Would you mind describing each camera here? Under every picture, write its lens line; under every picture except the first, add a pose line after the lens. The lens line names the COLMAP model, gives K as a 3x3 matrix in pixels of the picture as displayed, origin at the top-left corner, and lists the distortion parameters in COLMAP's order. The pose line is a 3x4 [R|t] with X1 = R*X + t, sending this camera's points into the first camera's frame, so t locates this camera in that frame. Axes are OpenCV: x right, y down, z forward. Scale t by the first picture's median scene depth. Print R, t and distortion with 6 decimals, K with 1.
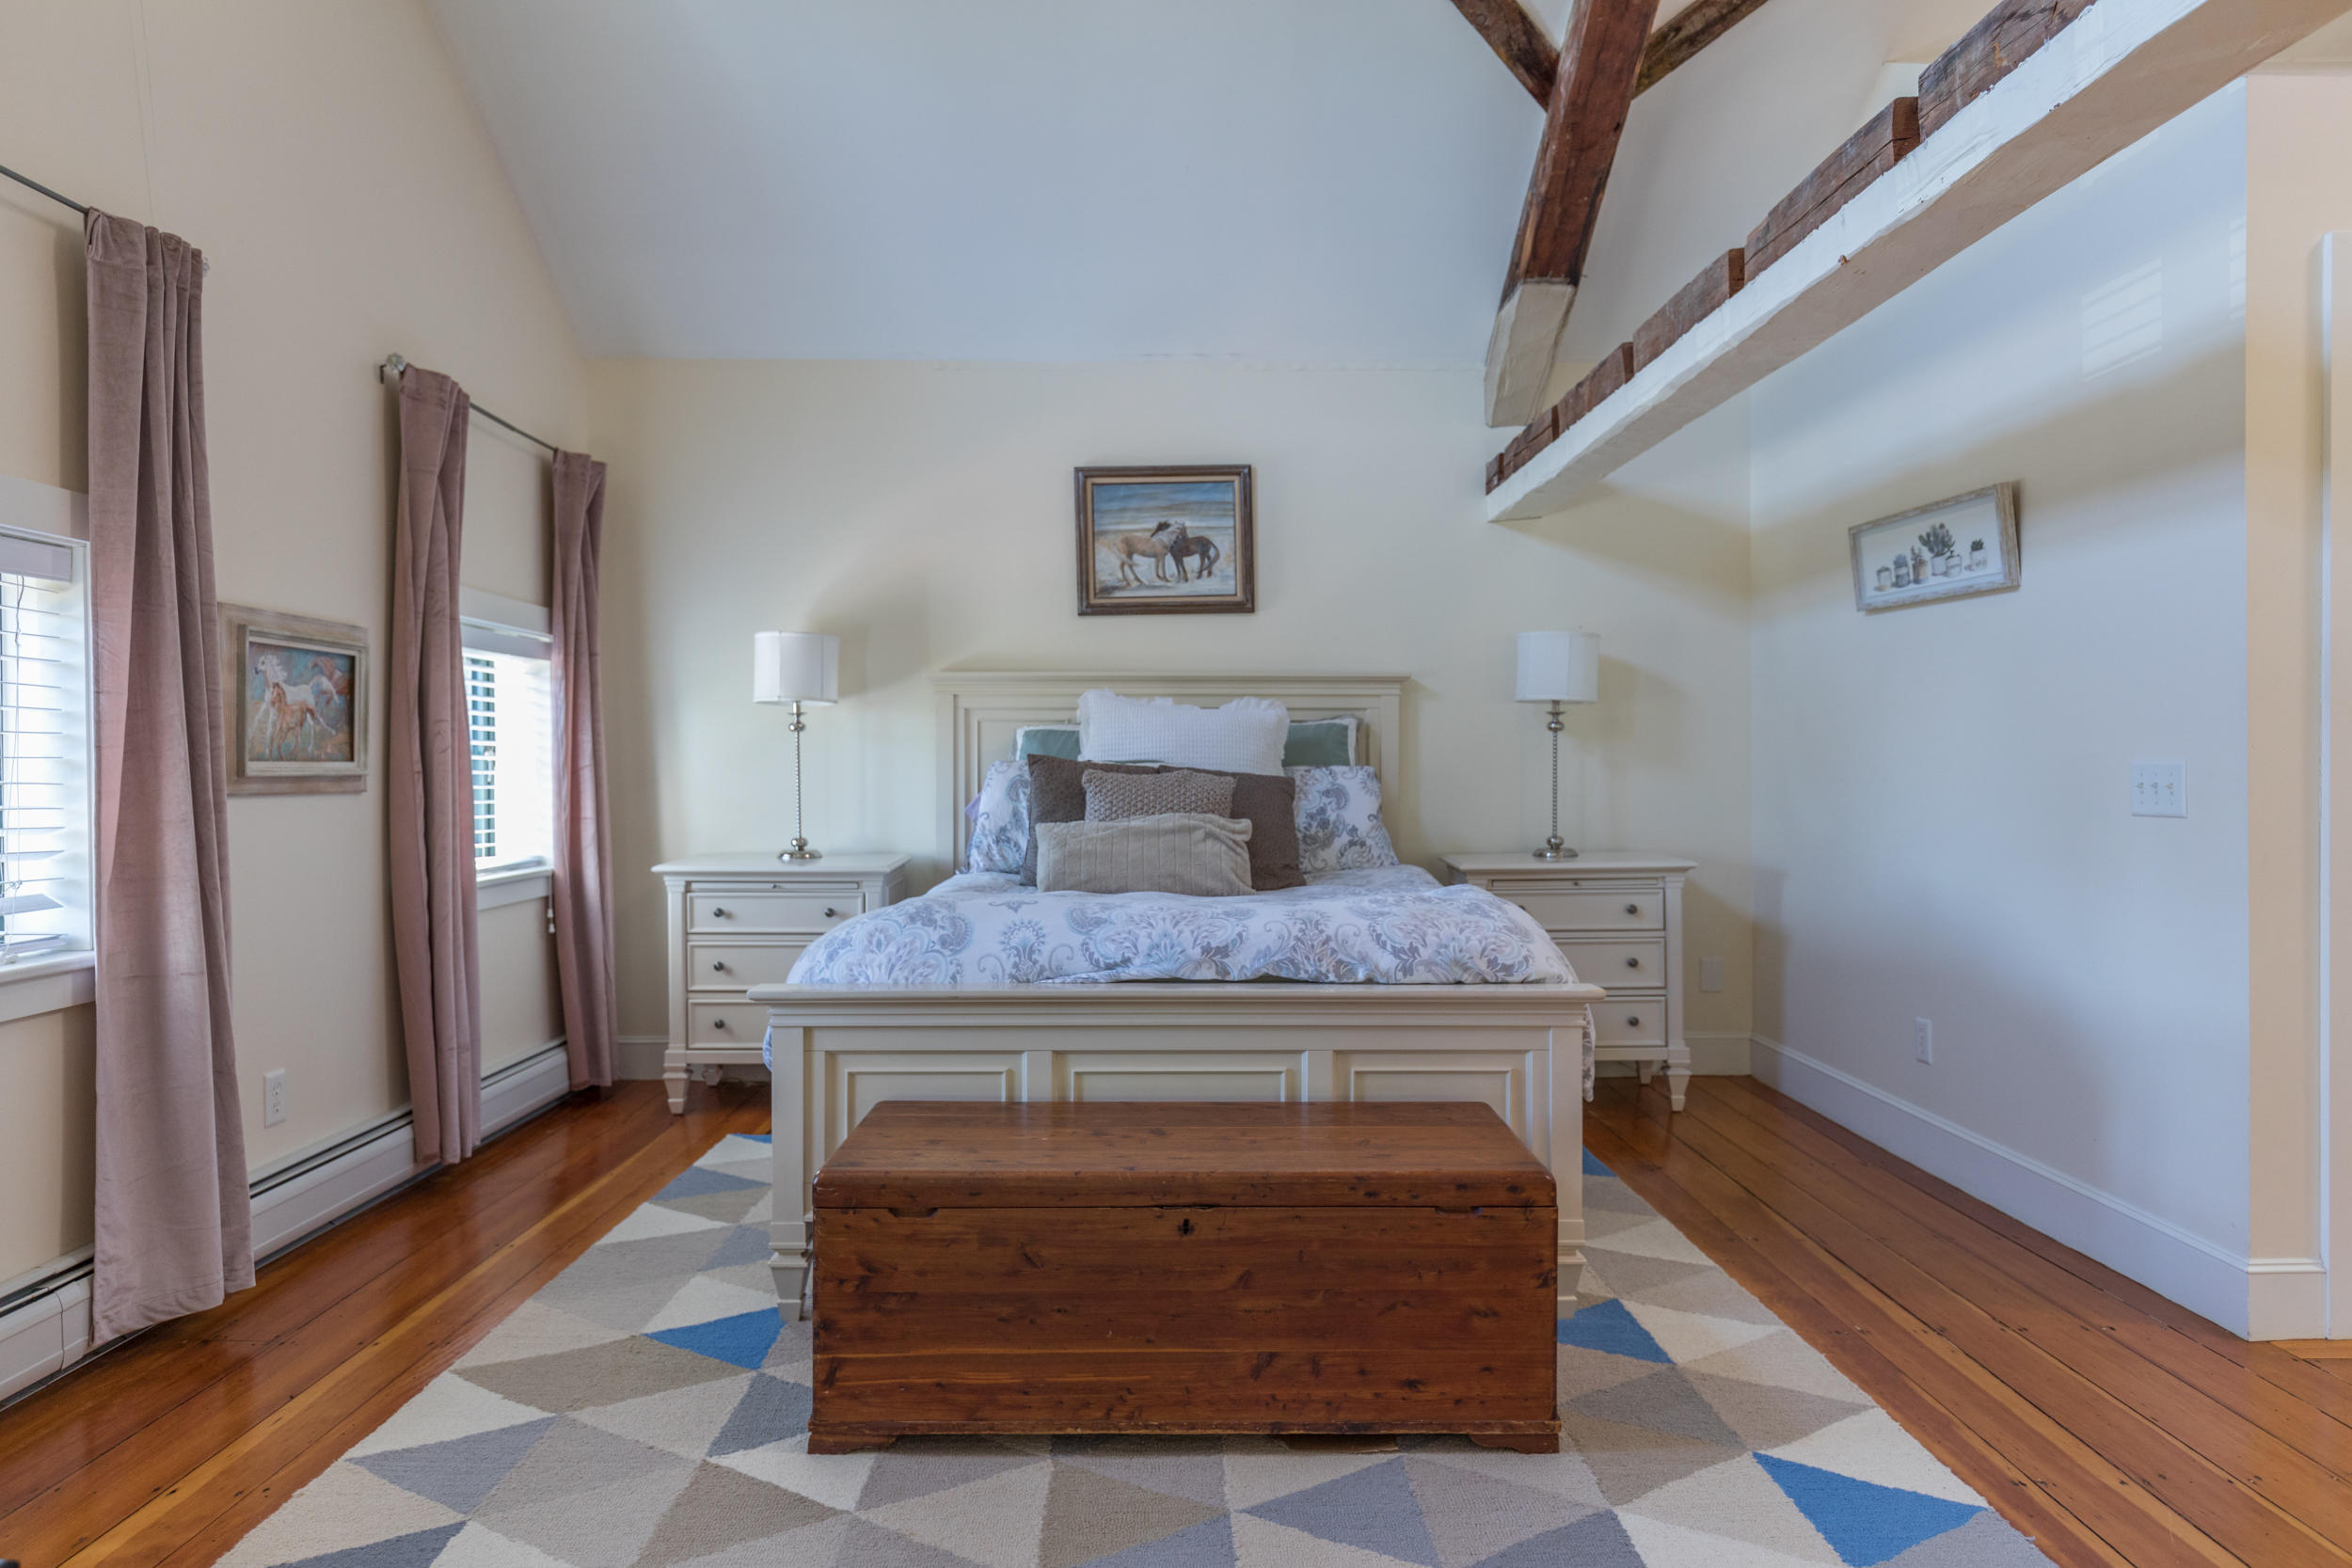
lens RADIAL K [[1419.4, 0, 1176.3], [0, 1419.4, 781.9], [0, 0, 1]] dist [0.002362, -0.000577]
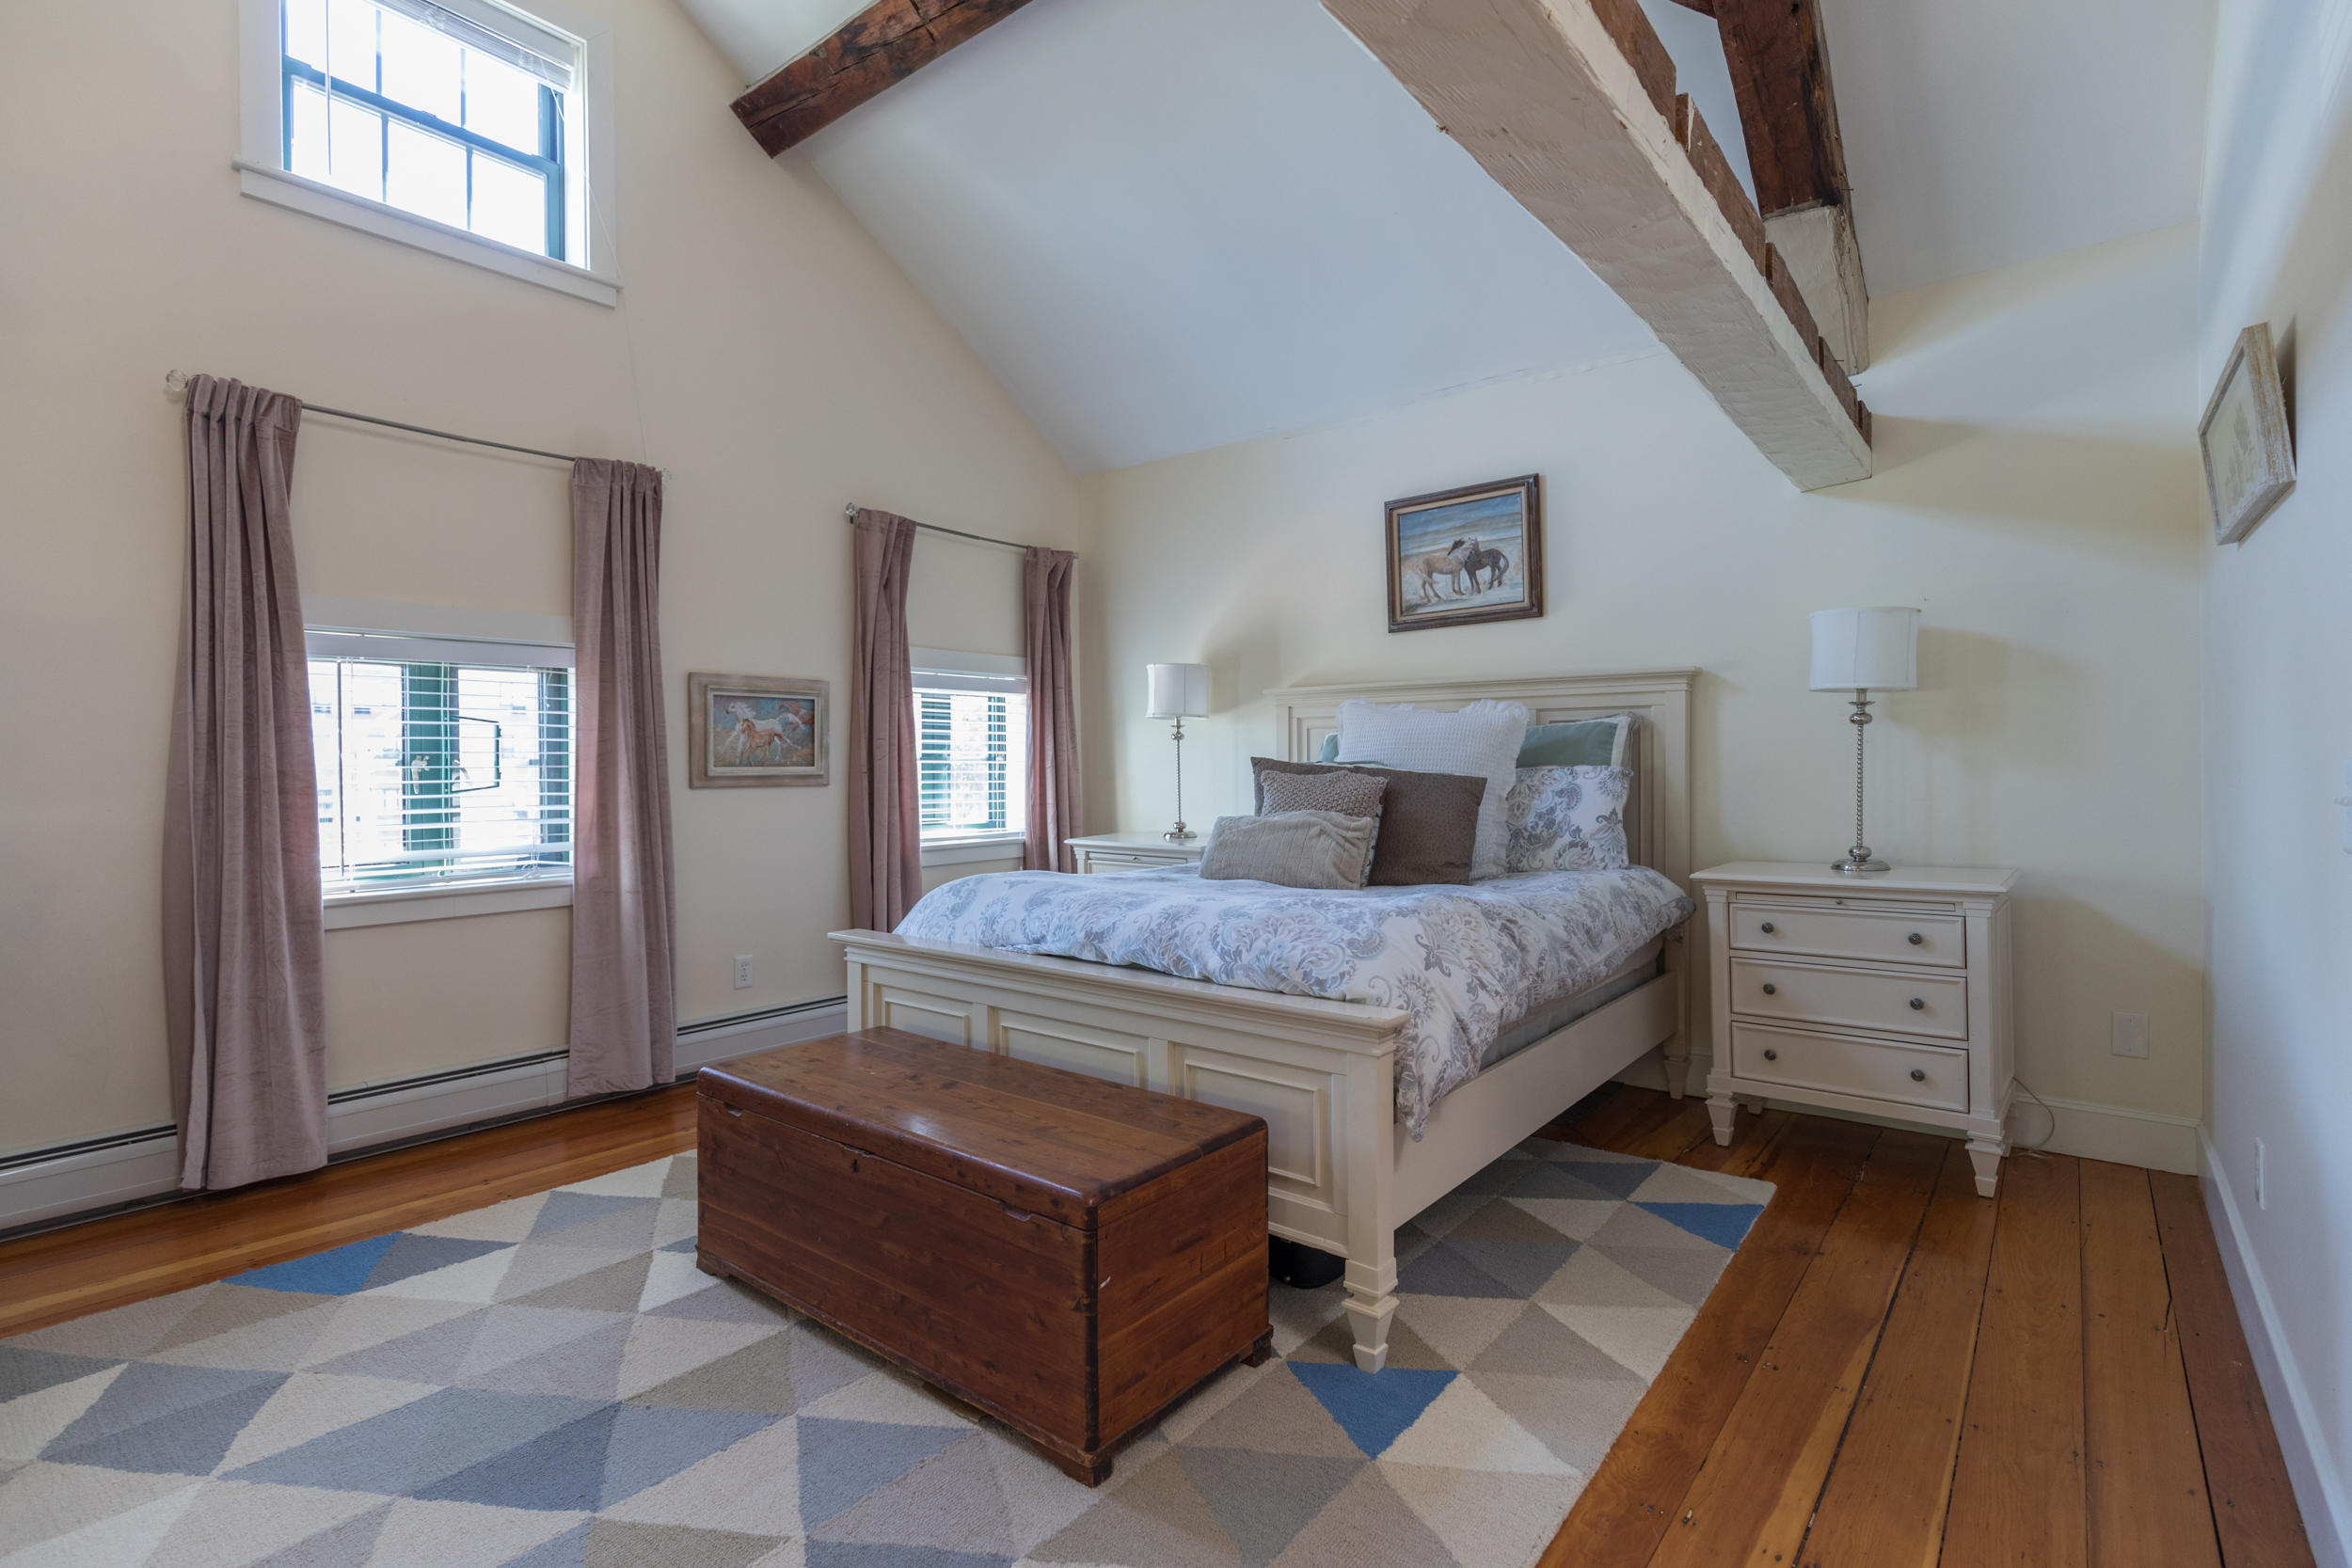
lens RADIAL K [[1111.6, 0, 1175.1], [0, 1111.6, 774.1], [0, 0, 1]] dist [-0.005053, -0.000105]
pose [[0.773410, 0.001907, -0.633903, 0.396496], [-0.001852, 0.999998, 0.000749, -0.005589], [0.633903, 0.000595, 0.773412, 0.229337]]
